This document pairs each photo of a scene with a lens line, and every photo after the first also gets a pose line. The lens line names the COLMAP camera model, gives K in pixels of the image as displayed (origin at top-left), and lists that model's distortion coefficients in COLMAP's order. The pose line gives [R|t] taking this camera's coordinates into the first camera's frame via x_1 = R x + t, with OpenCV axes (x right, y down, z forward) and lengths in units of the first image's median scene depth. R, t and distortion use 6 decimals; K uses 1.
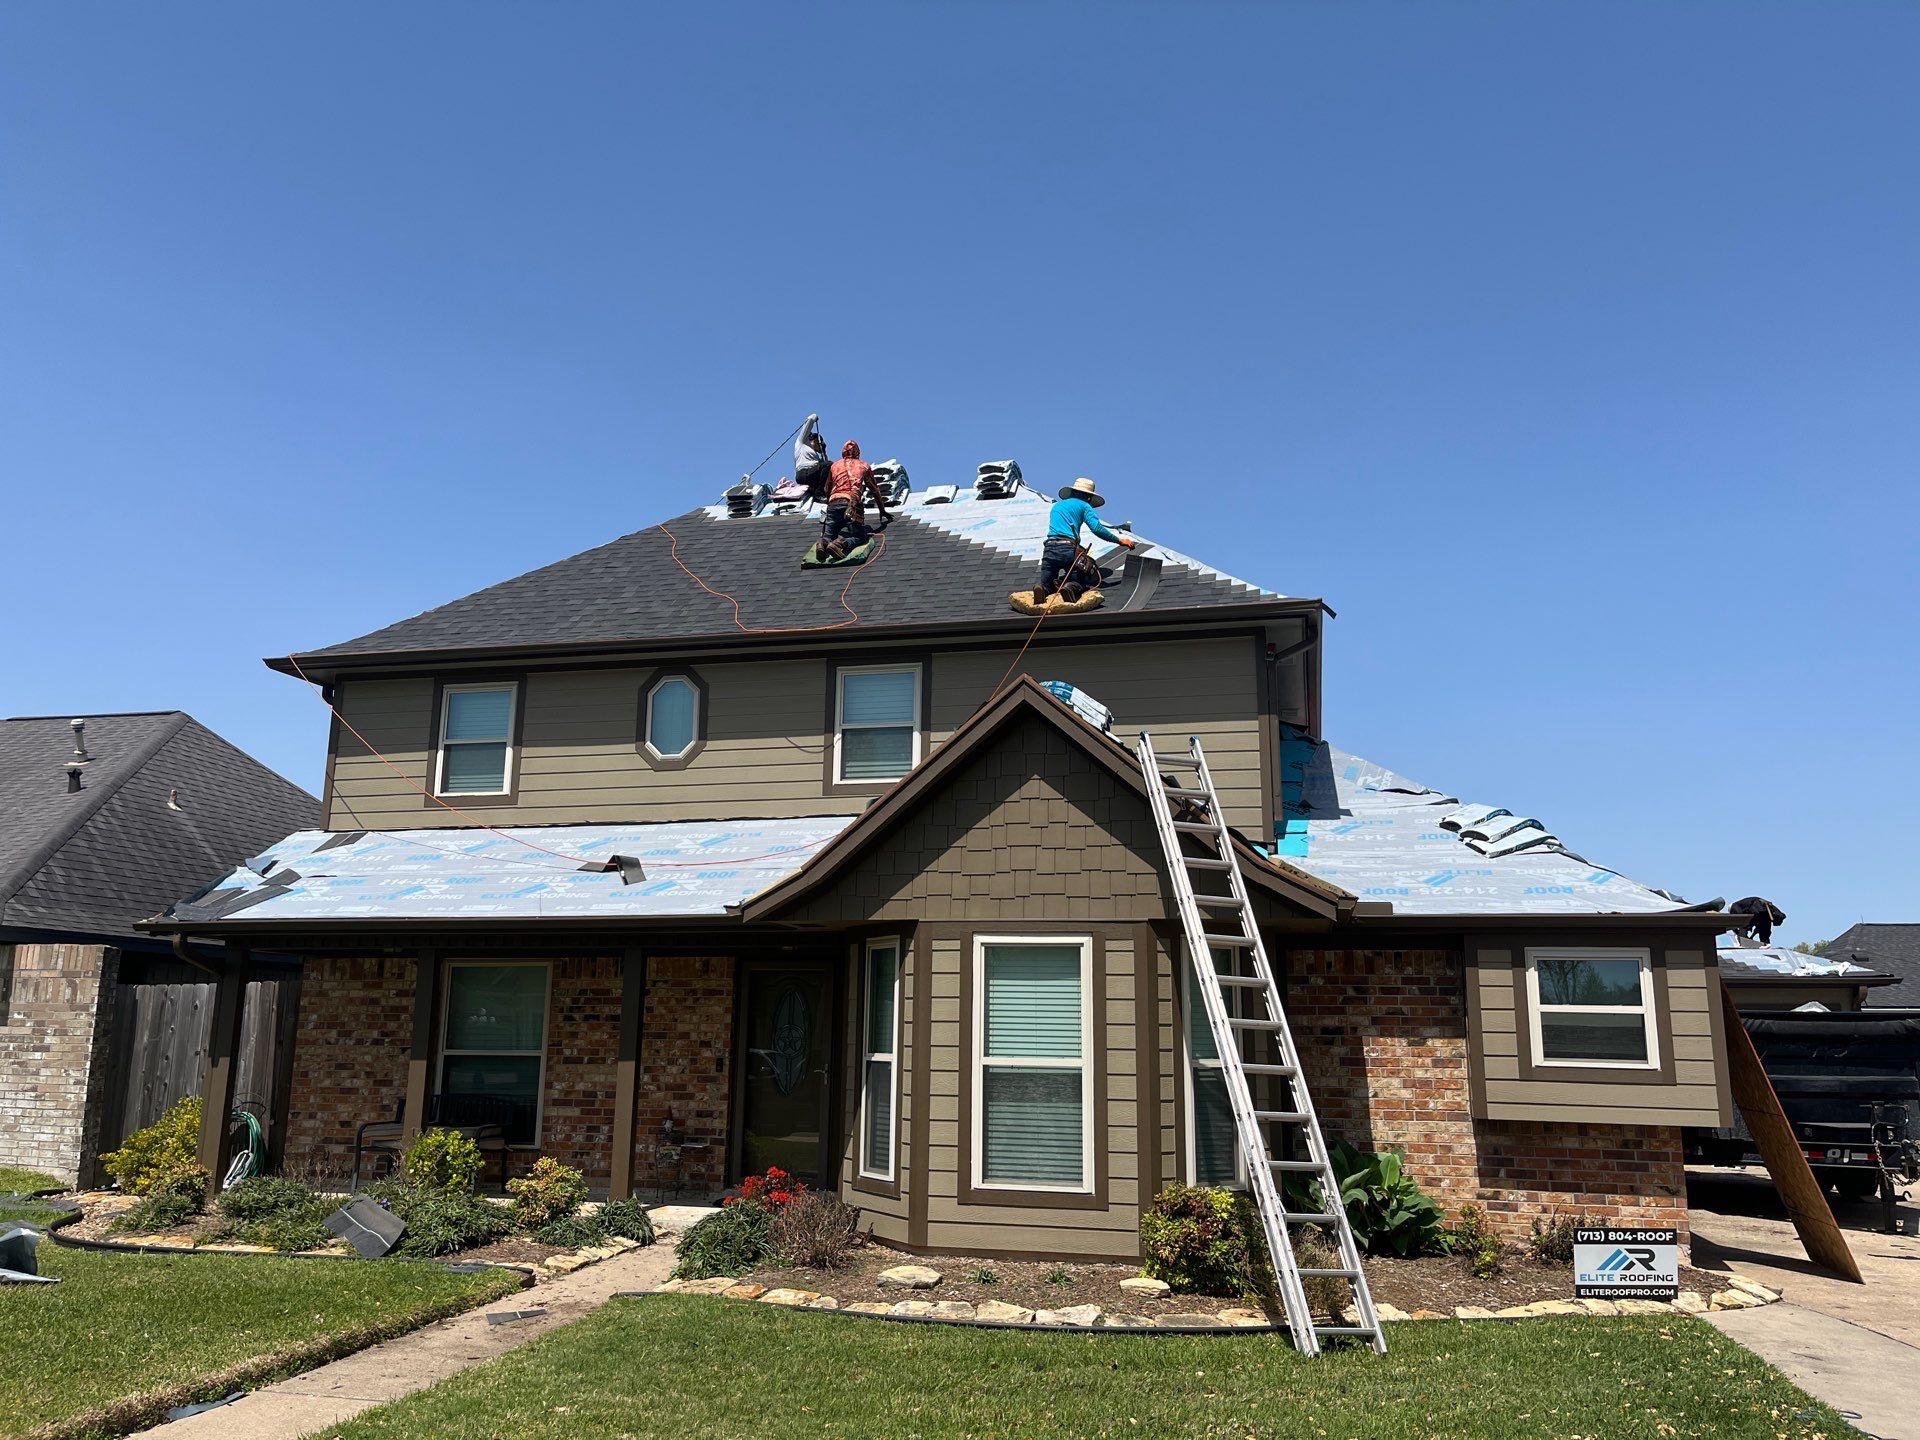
lens RADIAL K [[1465.9, 0, 960.0], [0, 1465.9, 720.0], [0, 0, 1]] dist [0.011239, -0.040185]
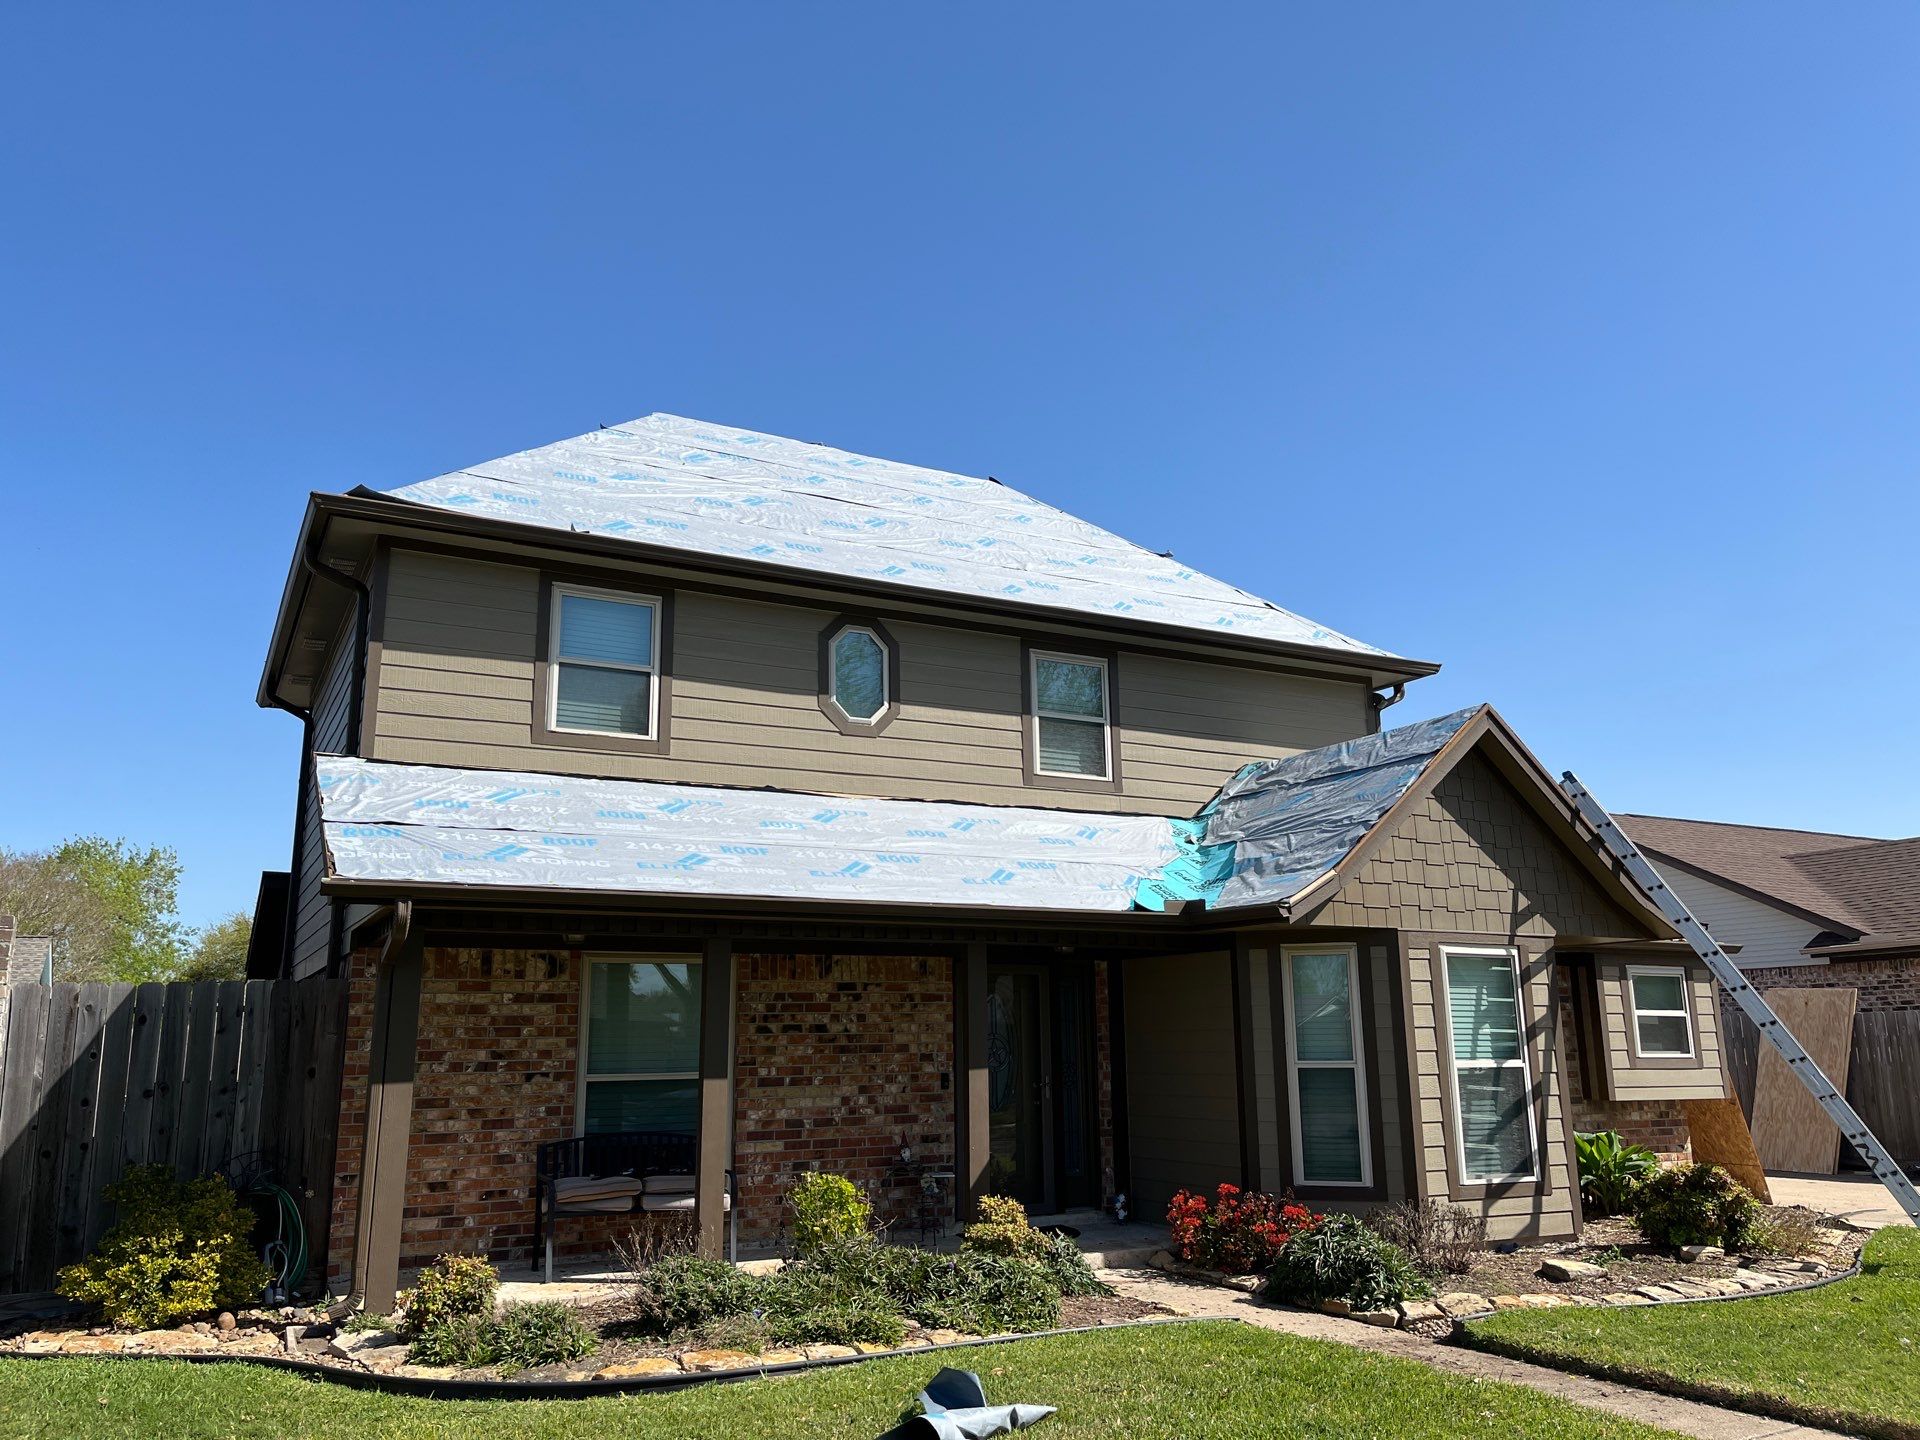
lens RADIAL K [[1465.9, 0, 960.0], [0, 1465.9, 720.0], [0, 0, 1]] dist [0.011239, -0.040185]
pose [[0.752487, 0.124200, 0.646790, -0.749183], [-0.124094, 0.991205, -0.045962, 0.061576], [-0.646810, -0.045677, 0.761282, 0.341397]]
